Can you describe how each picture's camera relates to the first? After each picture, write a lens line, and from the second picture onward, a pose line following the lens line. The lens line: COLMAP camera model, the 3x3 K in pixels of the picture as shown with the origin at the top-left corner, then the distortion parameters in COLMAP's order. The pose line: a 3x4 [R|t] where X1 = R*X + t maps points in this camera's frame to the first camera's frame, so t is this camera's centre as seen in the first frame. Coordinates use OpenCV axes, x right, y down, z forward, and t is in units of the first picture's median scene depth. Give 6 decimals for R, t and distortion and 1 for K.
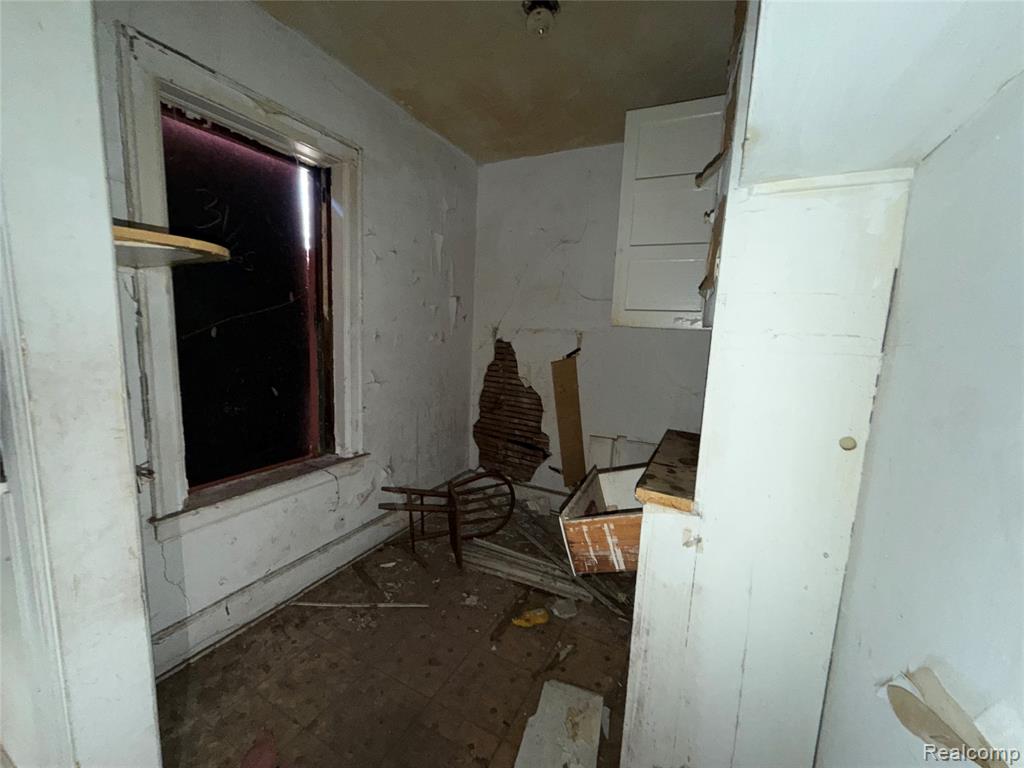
lens RADIAL K [[412.5, 0, 509.5], [0, 412.5, 387.3], [0, 0, 1]] dist [-0.000284, -0.000368]
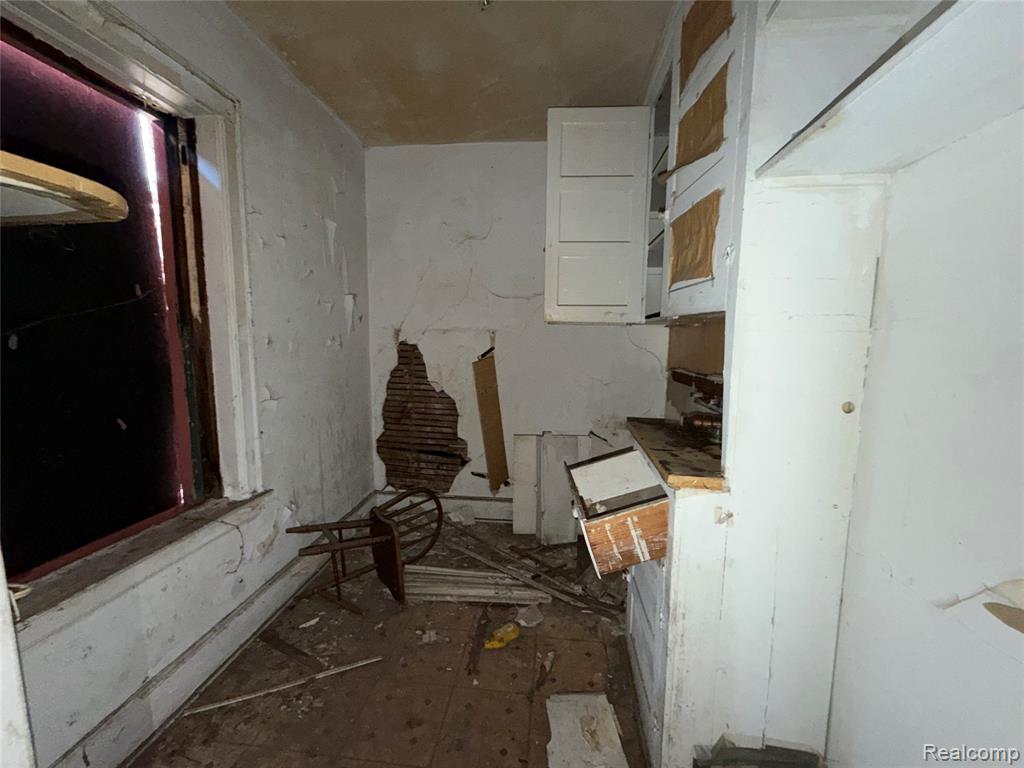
lens RADIAL K [[412.5, 0, 515.7], [0, 412.5, 386.5], [0, 0, 1]] dist [-0.000284, -0.000368]
pose [[0.930787, -0.077696, 0.357209, -0.193090], [0.081774, 0.996644, 0.003698, -0.001595], [-0.356297, 0.025768, 0.934017, 0.100983]]
